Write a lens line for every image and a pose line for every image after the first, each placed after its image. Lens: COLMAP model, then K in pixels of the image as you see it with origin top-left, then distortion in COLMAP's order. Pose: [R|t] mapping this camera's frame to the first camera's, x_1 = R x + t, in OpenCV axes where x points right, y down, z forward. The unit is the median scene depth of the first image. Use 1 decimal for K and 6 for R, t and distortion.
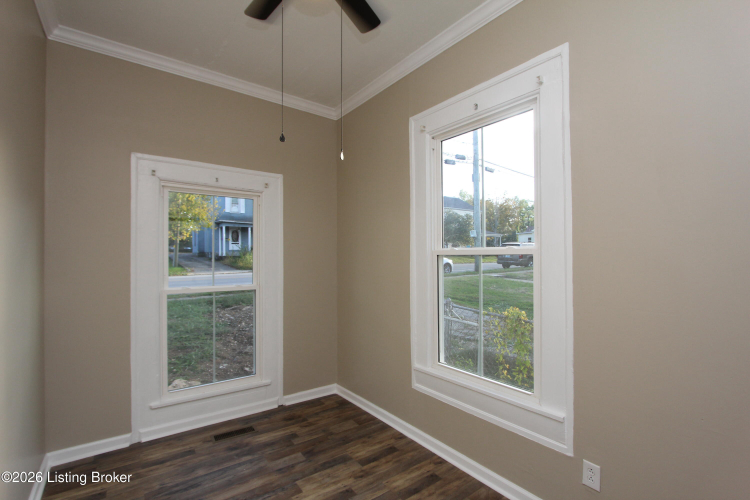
lens RADIAL K [[344.1, 0, 375.2], [0, 344.1, 256.1], [0, 0, 1]] dist [-0.013483, -0.000903]
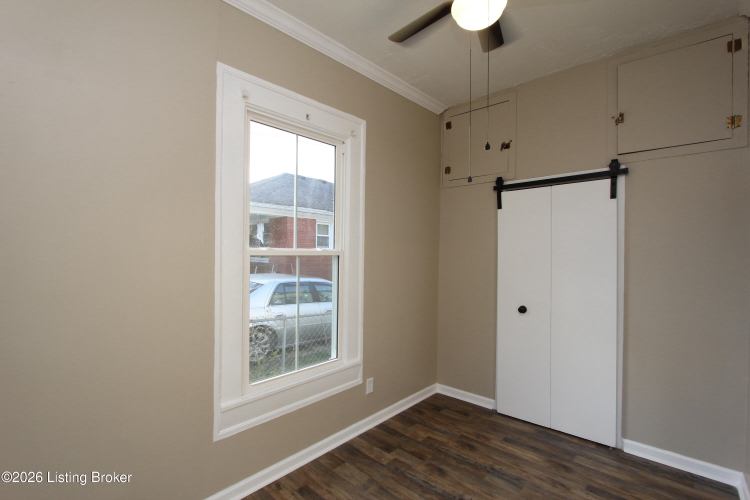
lens RADIAL K [[344.1, 0, 378.6], [0, 344.1, 249.9], [0, 0, 1]] dist [-0.013483, -0.000903]
pose [[-0.193357, -0.004718, 0.981117, -0.823052], [-0.015525, 0.999878, 0.001749, -0.029361], [-0.981006, -0.014894, -0.193407, 1.015818]]
